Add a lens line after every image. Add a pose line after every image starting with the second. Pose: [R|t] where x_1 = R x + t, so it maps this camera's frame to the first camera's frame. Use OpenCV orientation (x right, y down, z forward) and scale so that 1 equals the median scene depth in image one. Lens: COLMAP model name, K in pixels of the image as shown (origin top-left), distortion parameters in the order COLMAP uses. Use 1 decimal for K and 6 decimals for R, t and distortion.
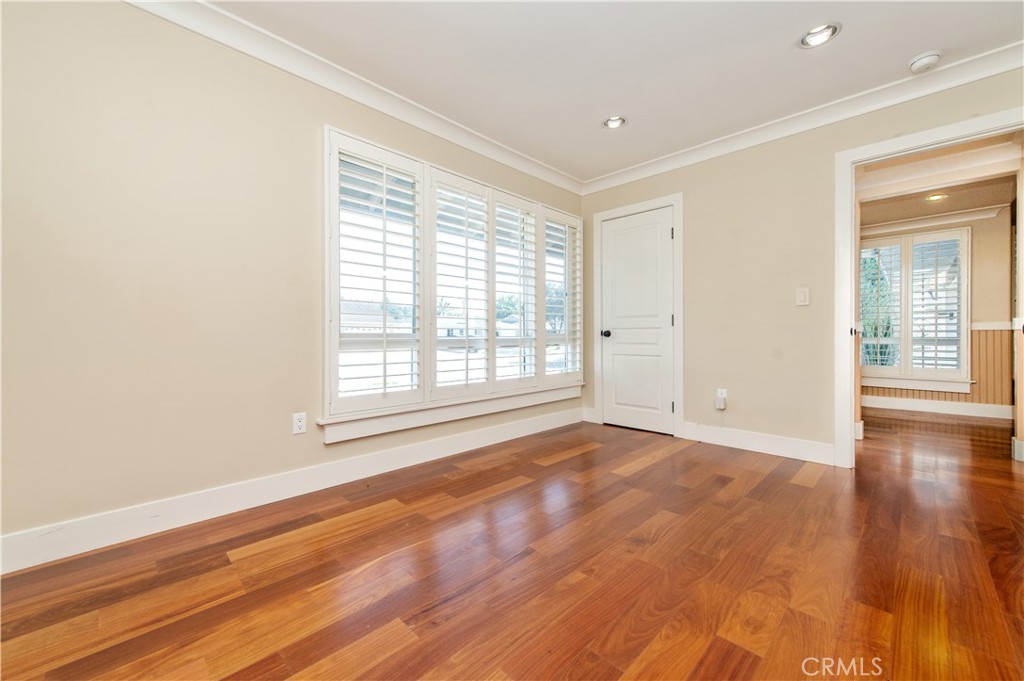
lens RADIAL K [[402.4, 0, 511.4], [0, 402.4, 335.2], [0, 0, 1]] dist [0.010169, -0.002451]
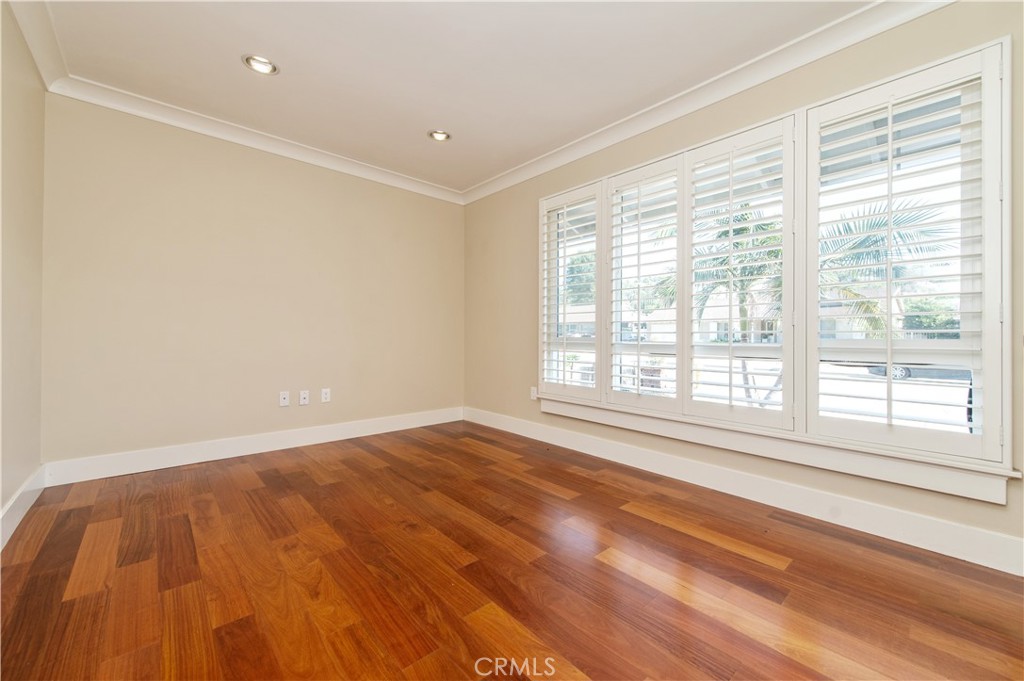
lens RADIAL K [[402.4, 0, 511.2], [0, 402.4, 338.2], [0, 0, 1]] dist [0.010169, -0.002451]
pose [[-0.069528, 0.004396, -0.997570, 0.865589], [-0.003445, 0.999983, 0.004647, -0.006853], [0.997574, 0.003760, -0.069512, 0.832120]]
